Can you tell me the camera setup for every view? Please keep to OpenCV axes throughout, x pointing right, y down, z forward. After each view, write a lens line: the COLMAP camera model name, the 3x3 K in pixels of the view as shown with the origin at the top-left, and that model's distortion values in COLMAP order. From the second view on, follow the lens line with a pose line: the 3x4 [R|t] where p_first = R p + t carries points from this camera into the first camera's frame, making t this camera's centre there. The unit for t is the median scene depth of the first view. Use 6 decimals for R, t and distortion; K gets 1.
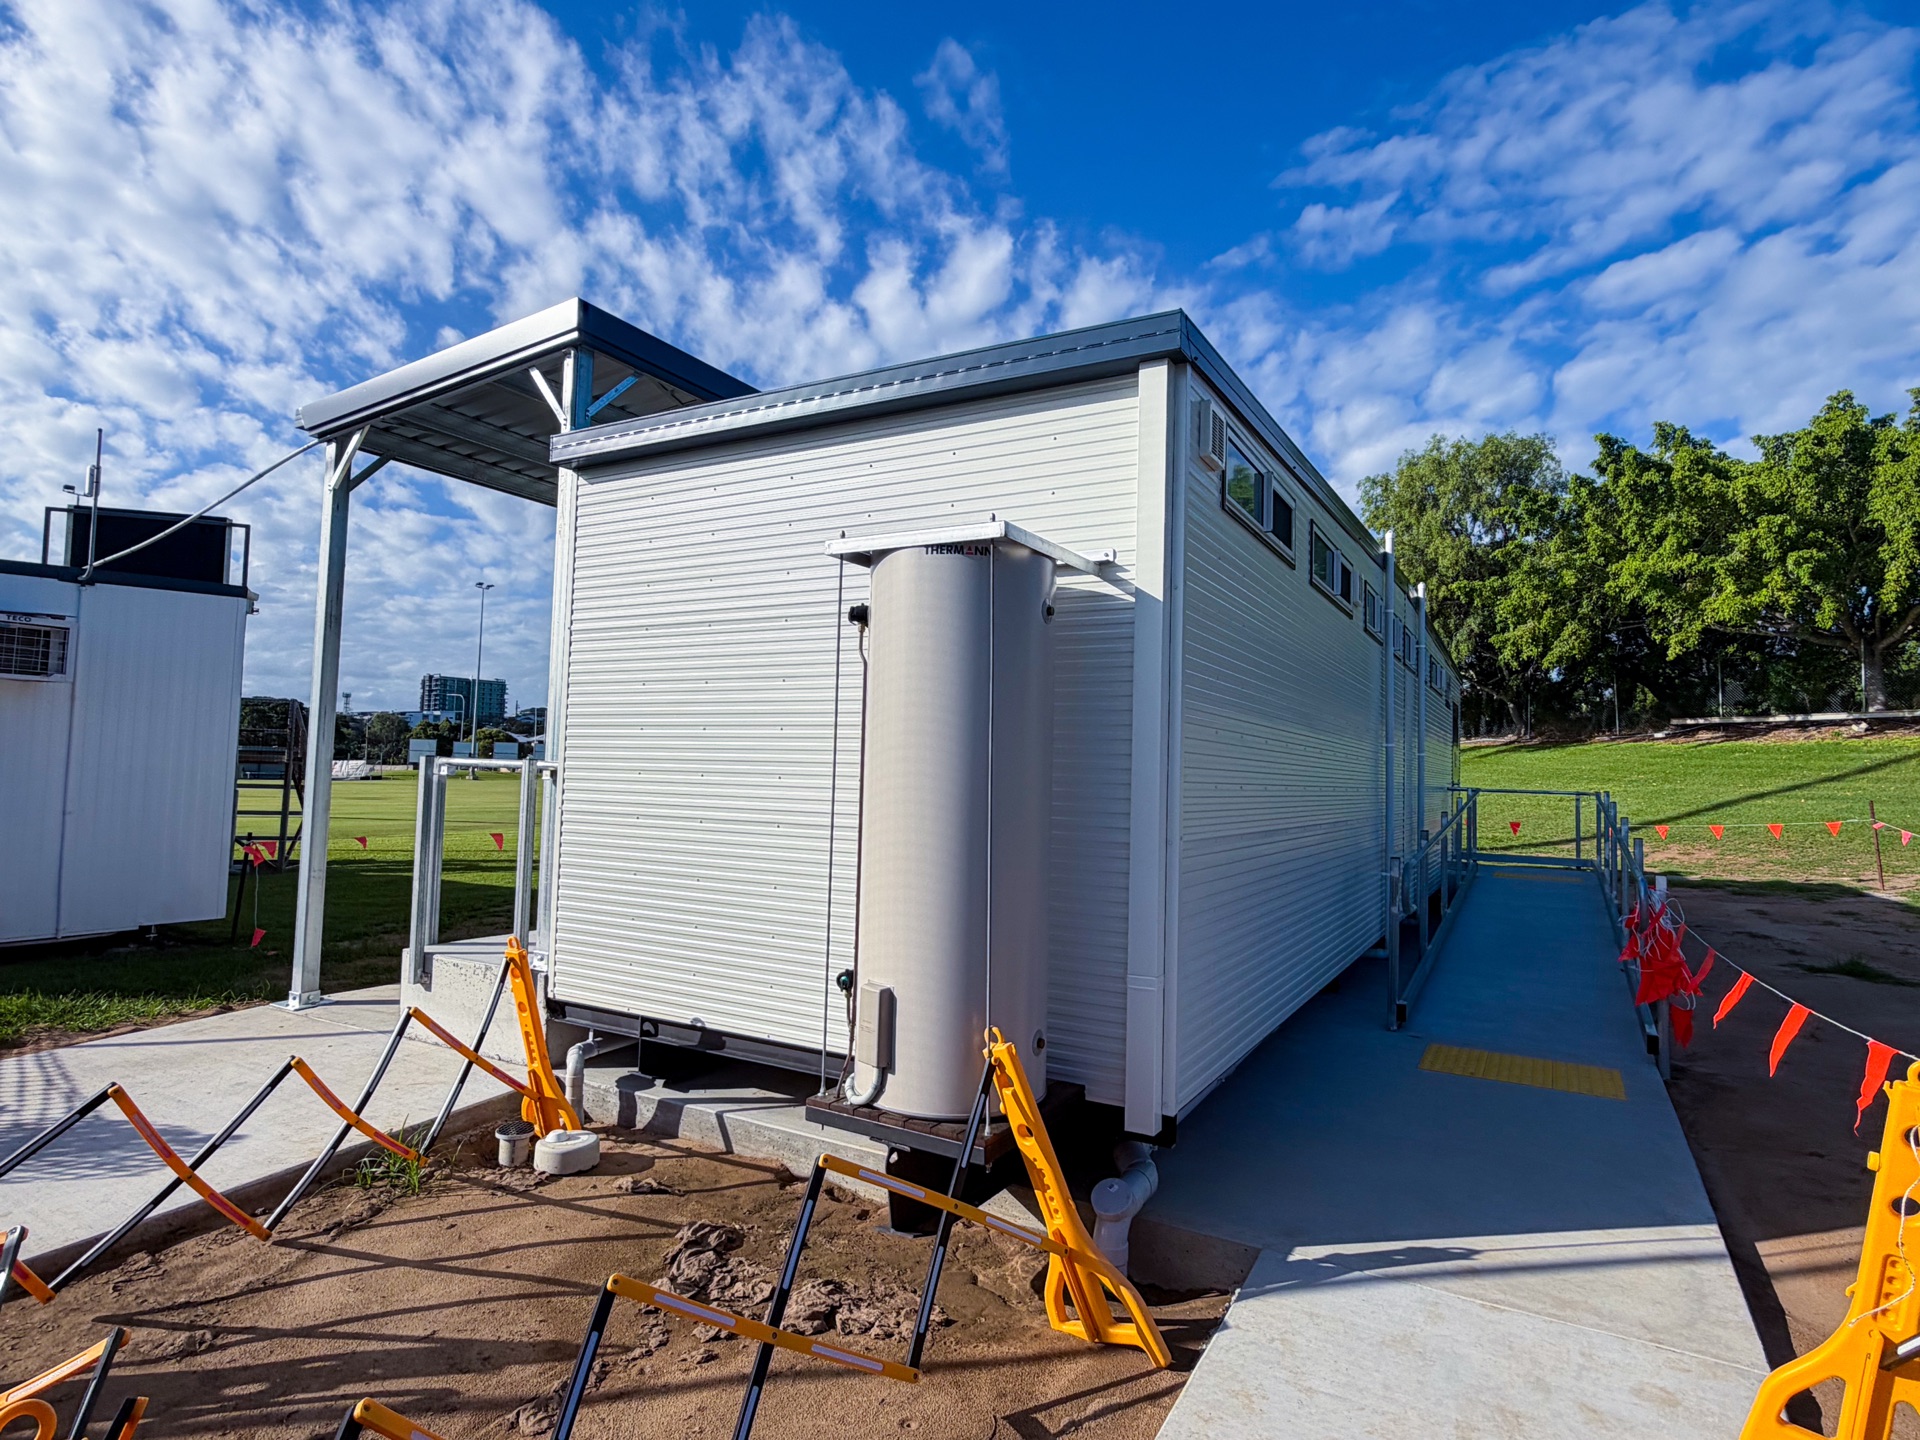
lens RADIAL K [[1032.5, 0, 963.8], [0, 1032.5, 704.3], [0, 0, 1]] dist [-0.010481, 0.004890]
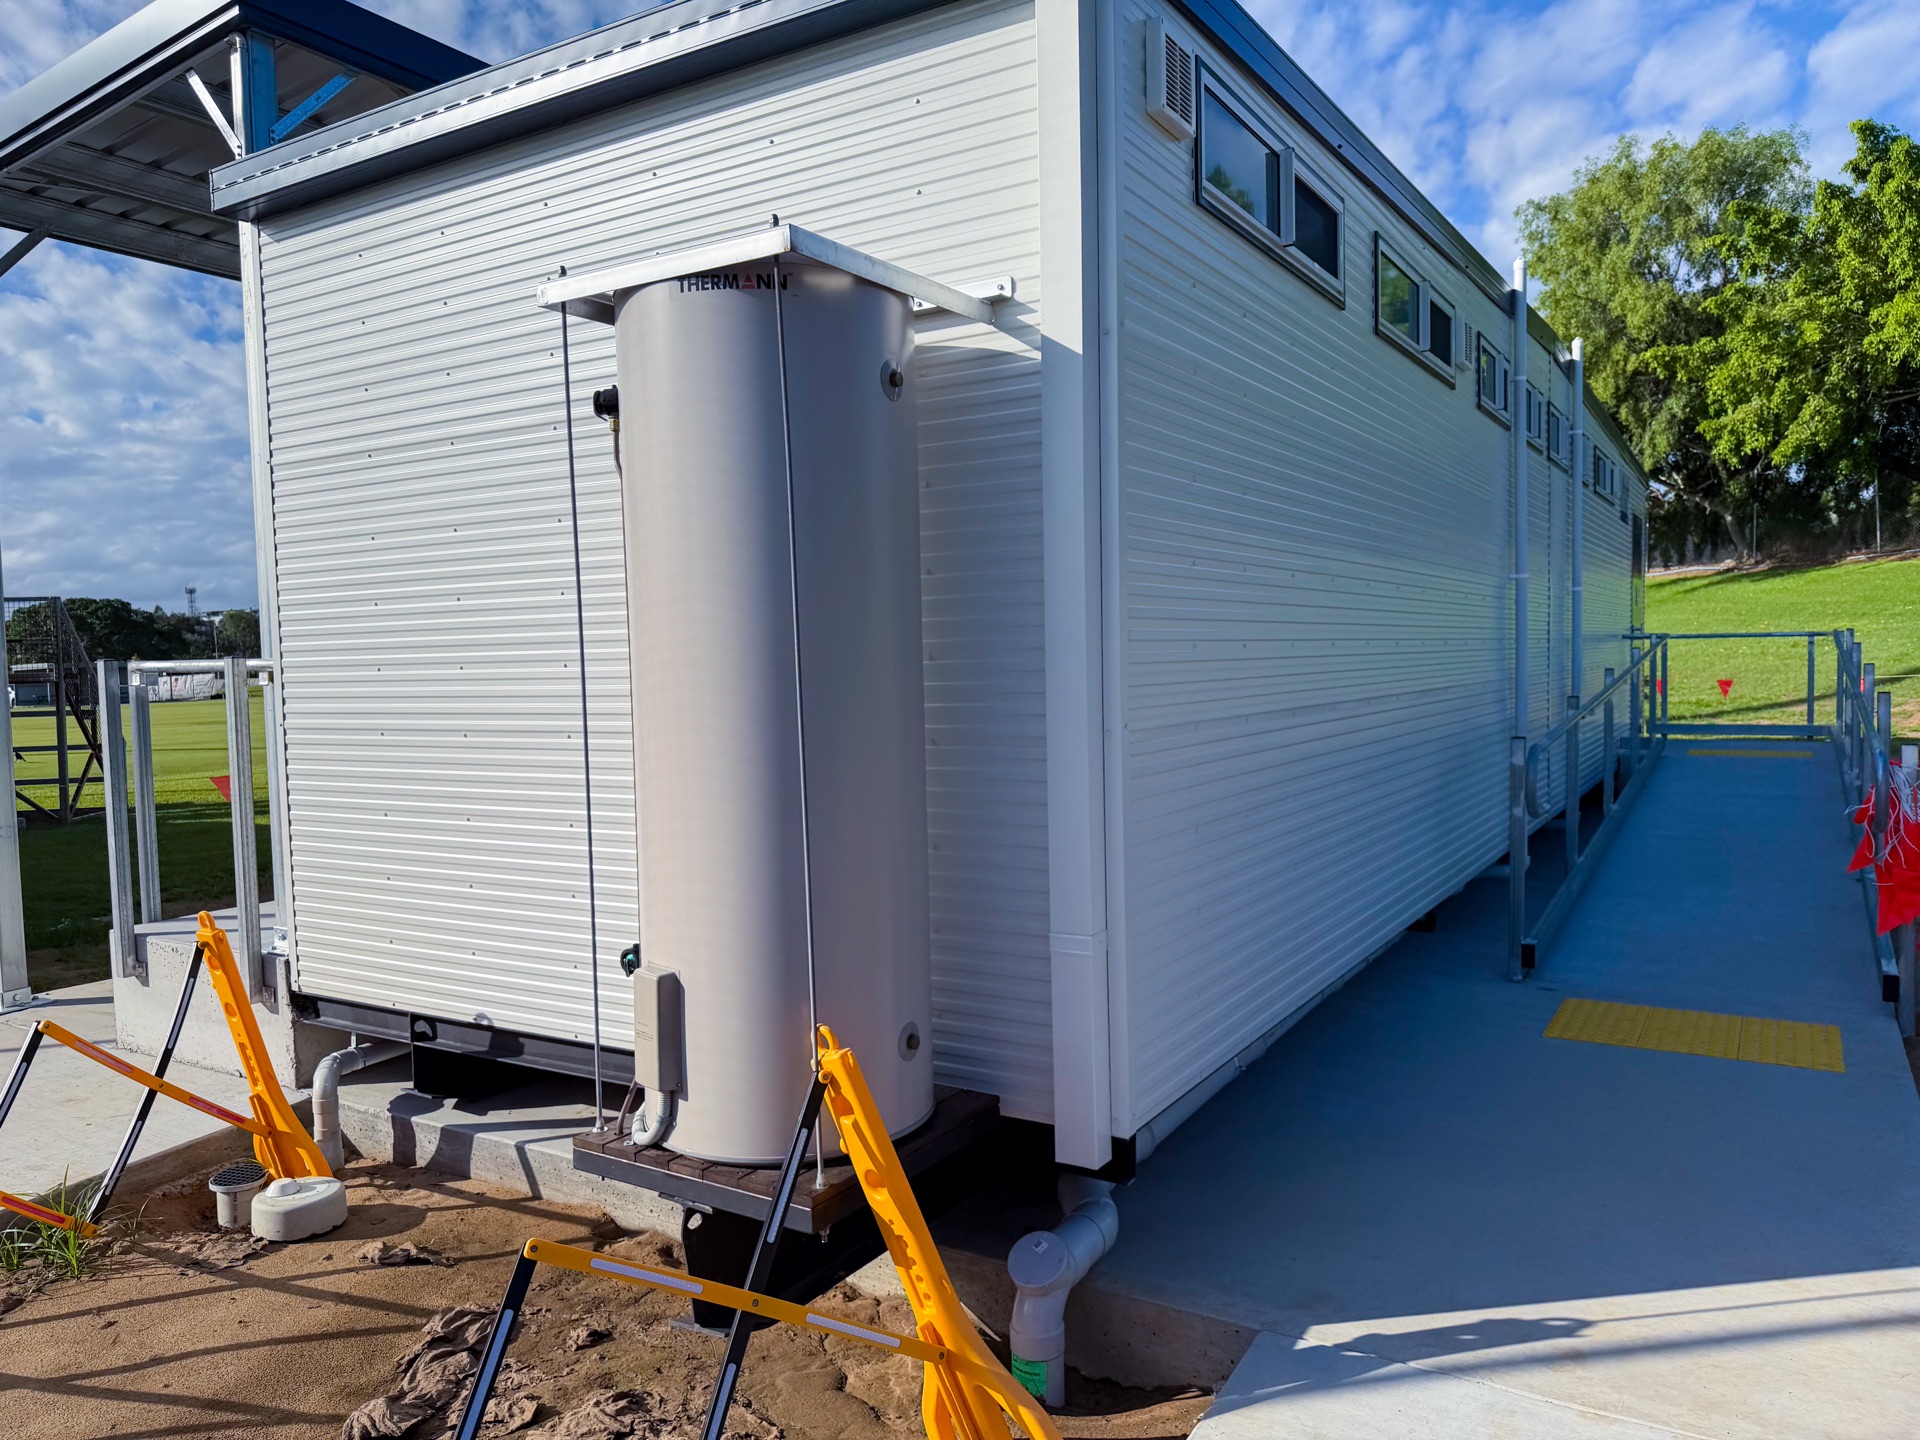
lens RADIAL K [[1342.2, 0, 962.2], [0, 1342.2, 717.9], [0, 0, 1]] dist [0.027174, -0.043545]
pose [[0.998075, -0.048516, -0.038642, 0.103601], [0.052631, 0.992109, 0.113792, 0.017259], [0.032816, -0.115607, 0.992753, 0.117531]]
